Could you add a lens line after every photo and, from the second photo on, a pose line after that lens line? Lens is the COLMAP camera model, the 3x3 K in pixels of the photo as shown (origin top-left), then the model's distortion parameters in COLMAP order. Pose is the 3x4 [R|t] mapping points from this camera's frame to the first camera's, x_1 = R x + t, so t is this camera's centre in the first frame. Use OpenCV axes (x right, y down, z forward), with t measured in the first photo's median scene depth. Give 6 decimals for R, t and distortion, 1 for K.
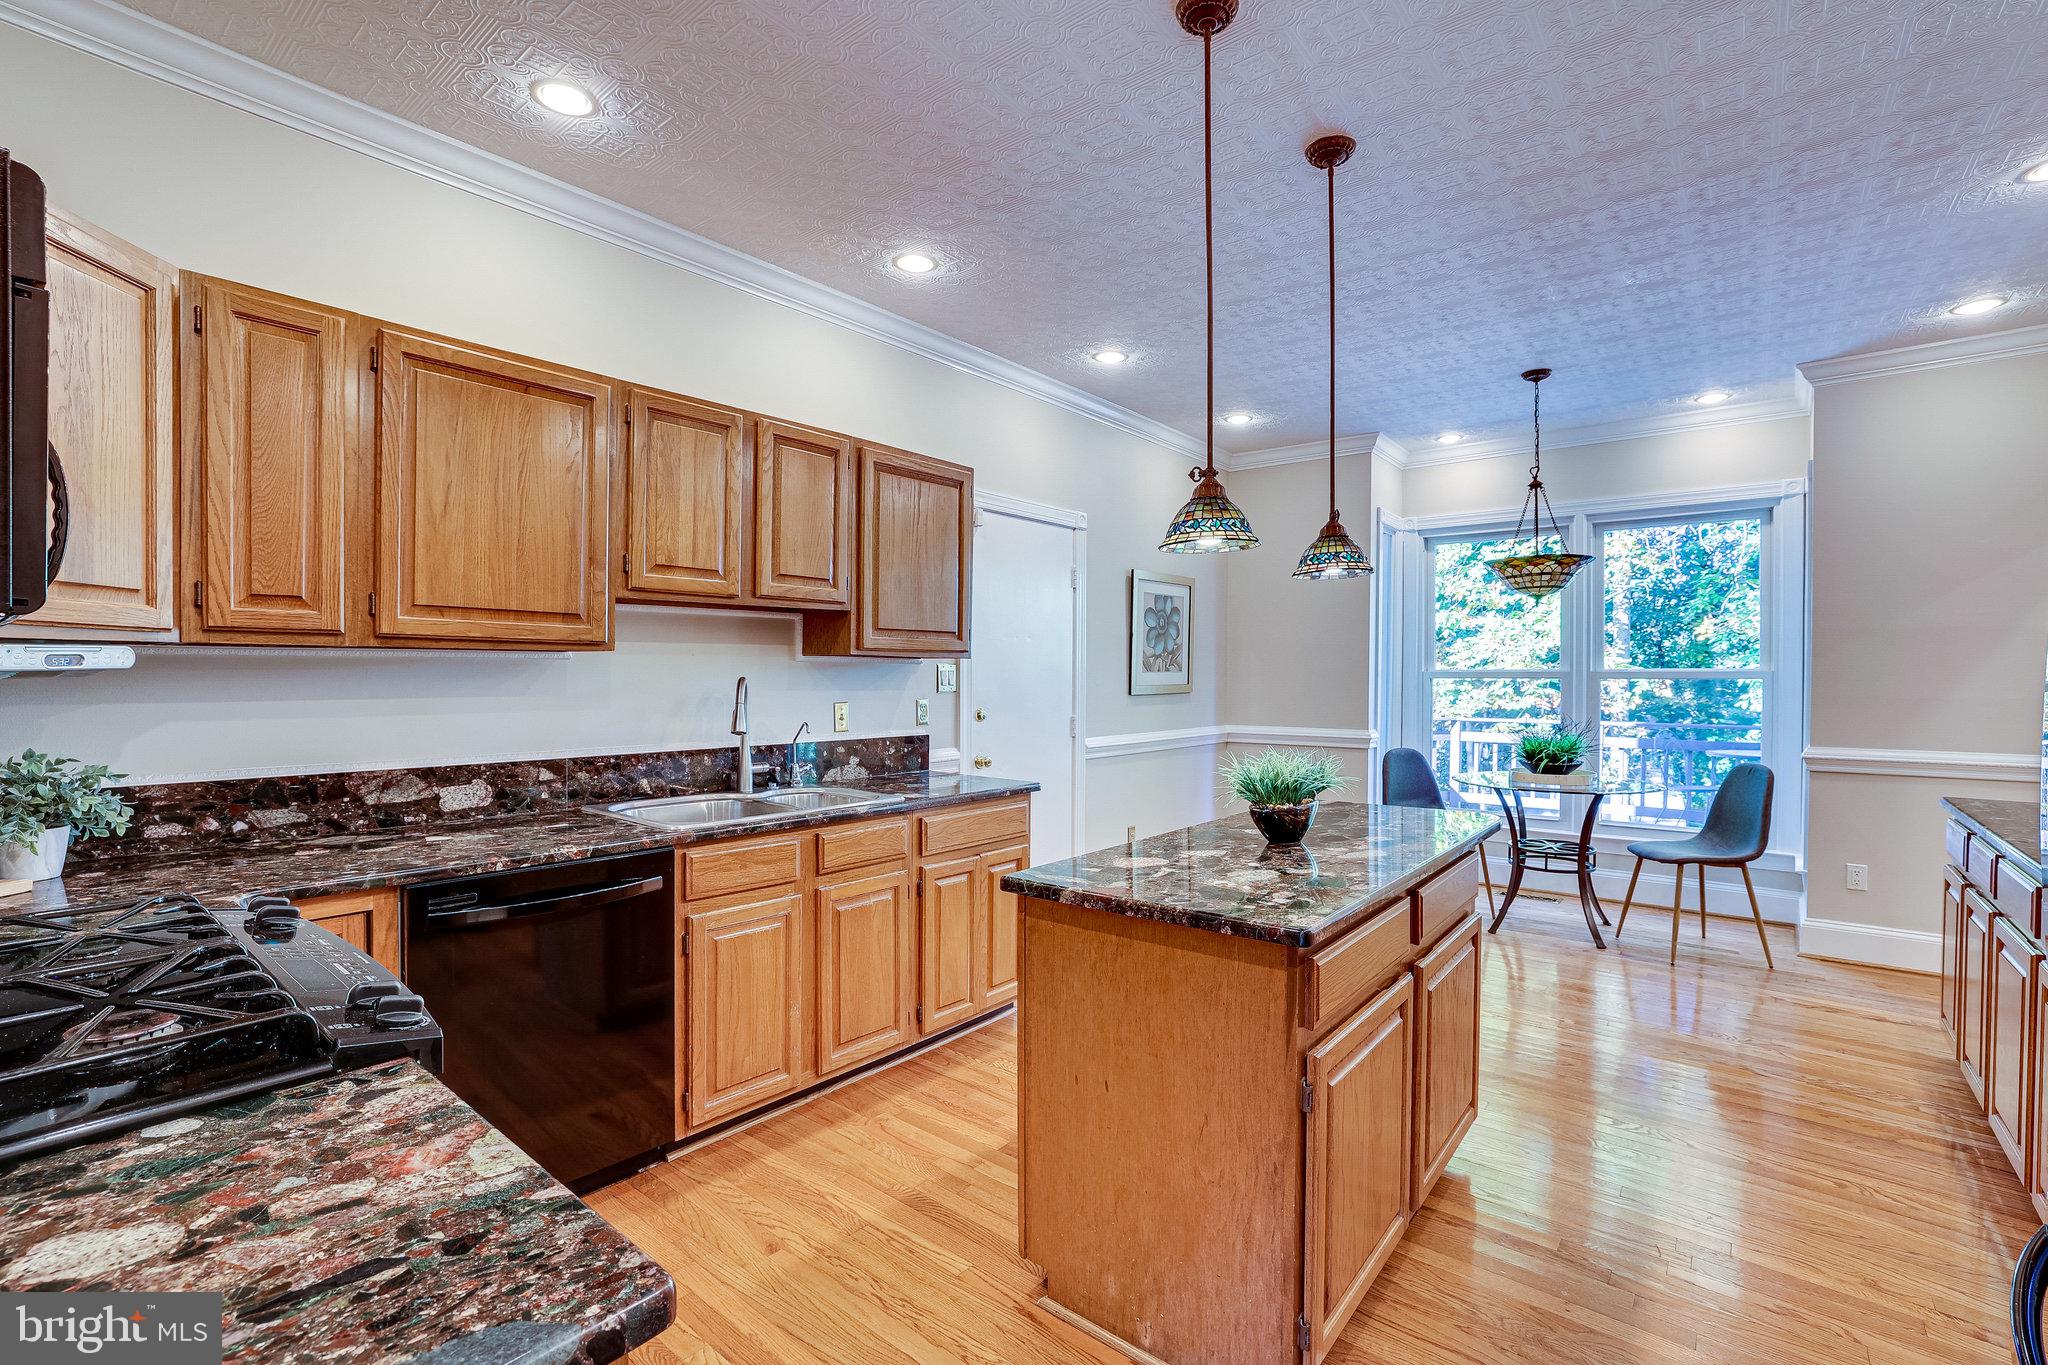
lens RADIAL K [[925.0, 0, 1033.0], [0, 925.0, 687.9], [0, 0, 1]] dist [-0.001201, 0.000121]
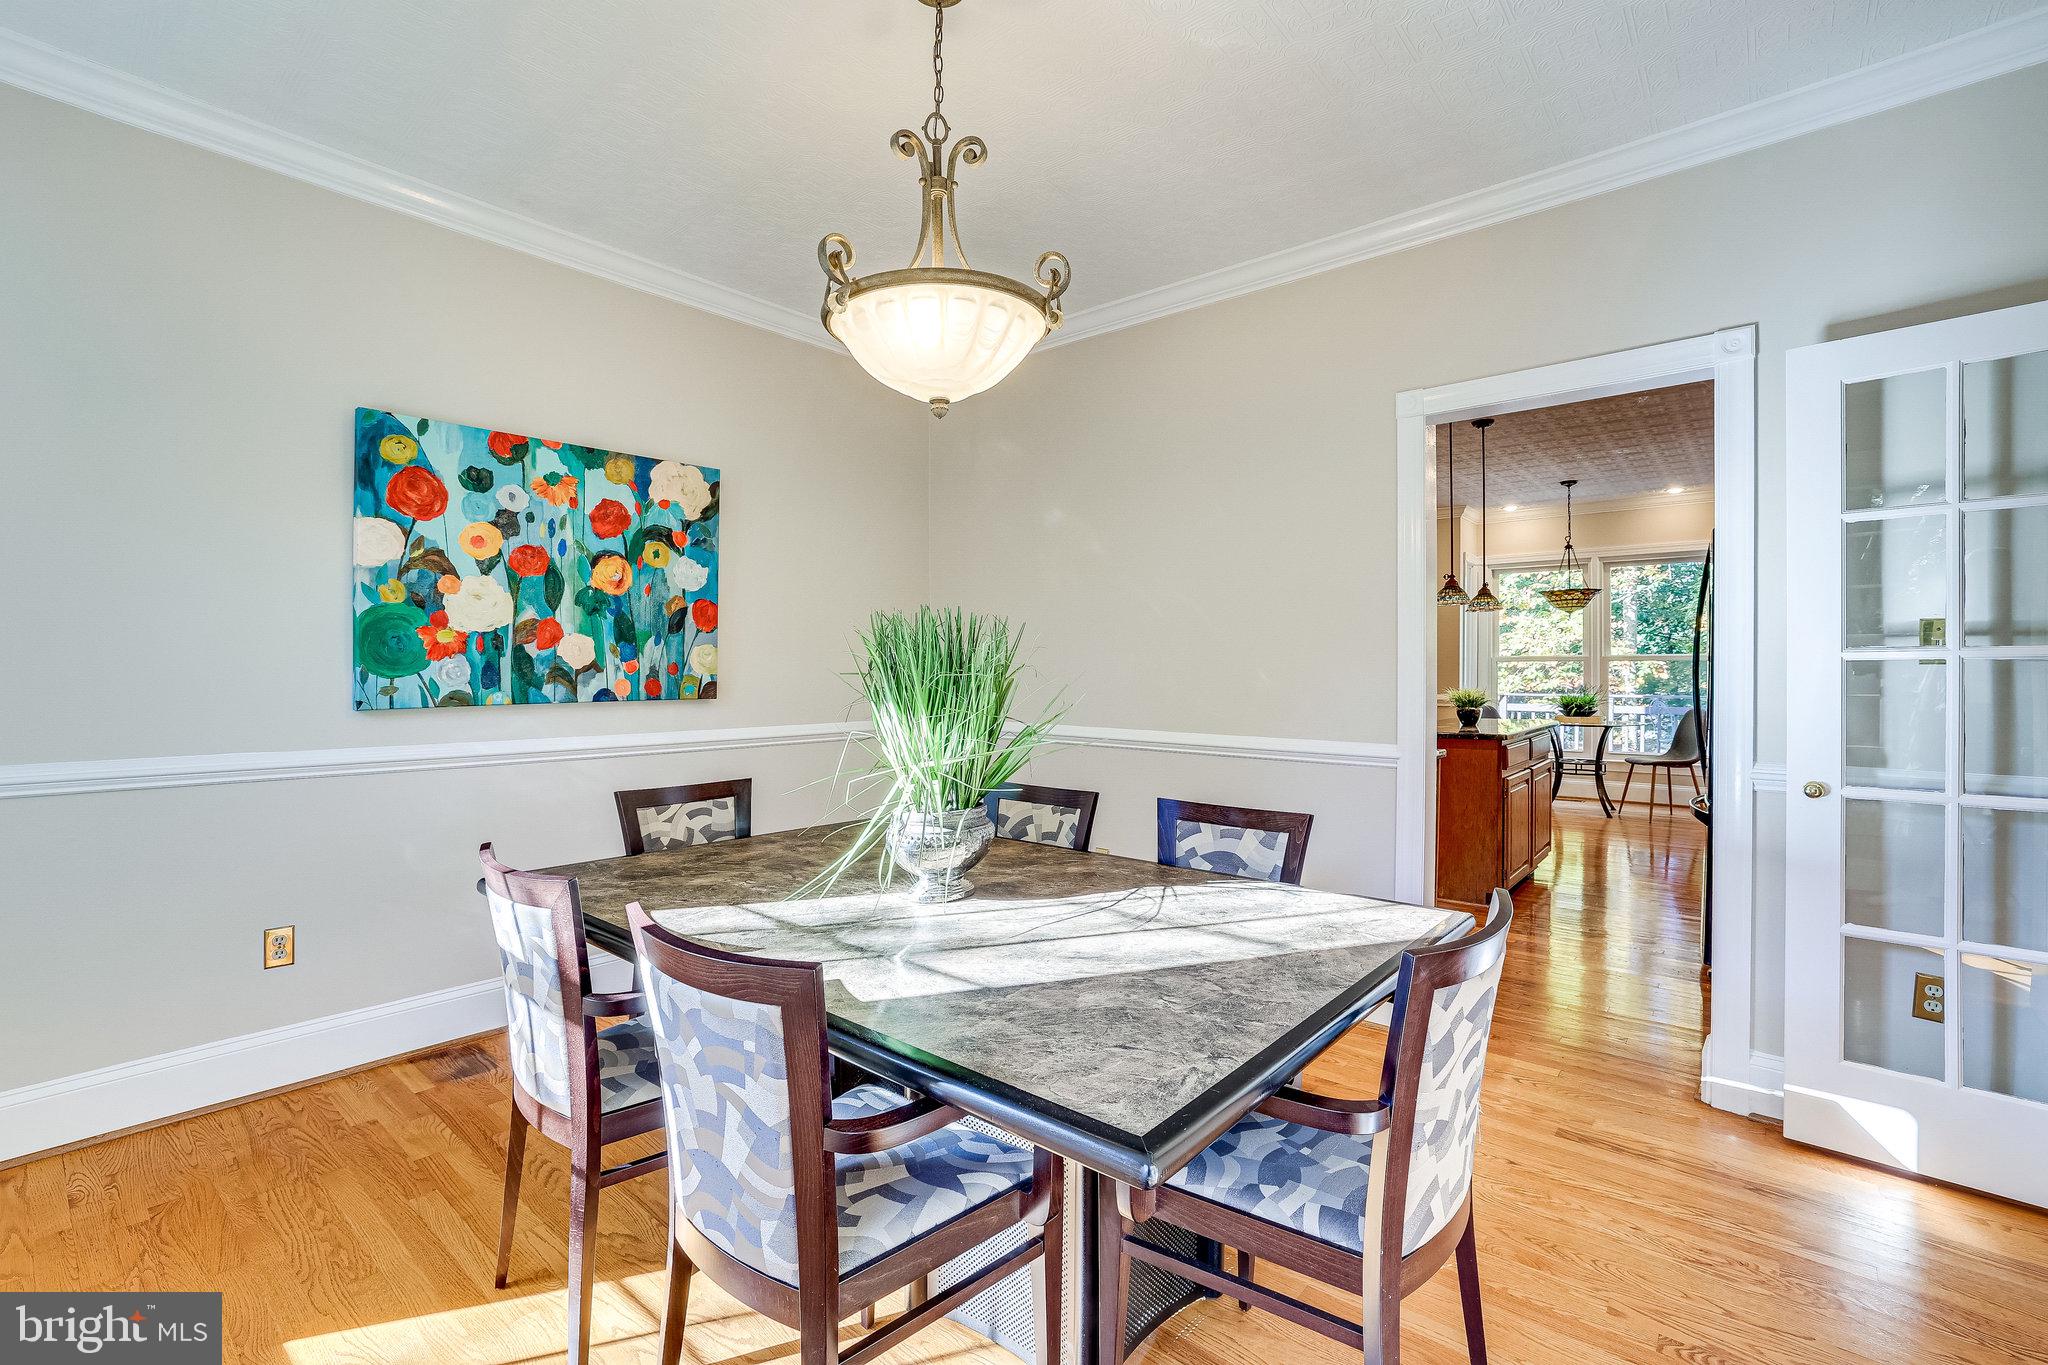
lens RADIAL K [[925.0, 0, 1023.2], [0, 925.0, 677.2], [0, 0, 1]] dist [-0.001201, 0.000121]
pose [[0.999762, -0.003707, -0.021505, -0.712298], [0.003593, 0.999979, -0.005334, 0.047079], [0.021525, 0.005255, 0.999755, -1.212756]]
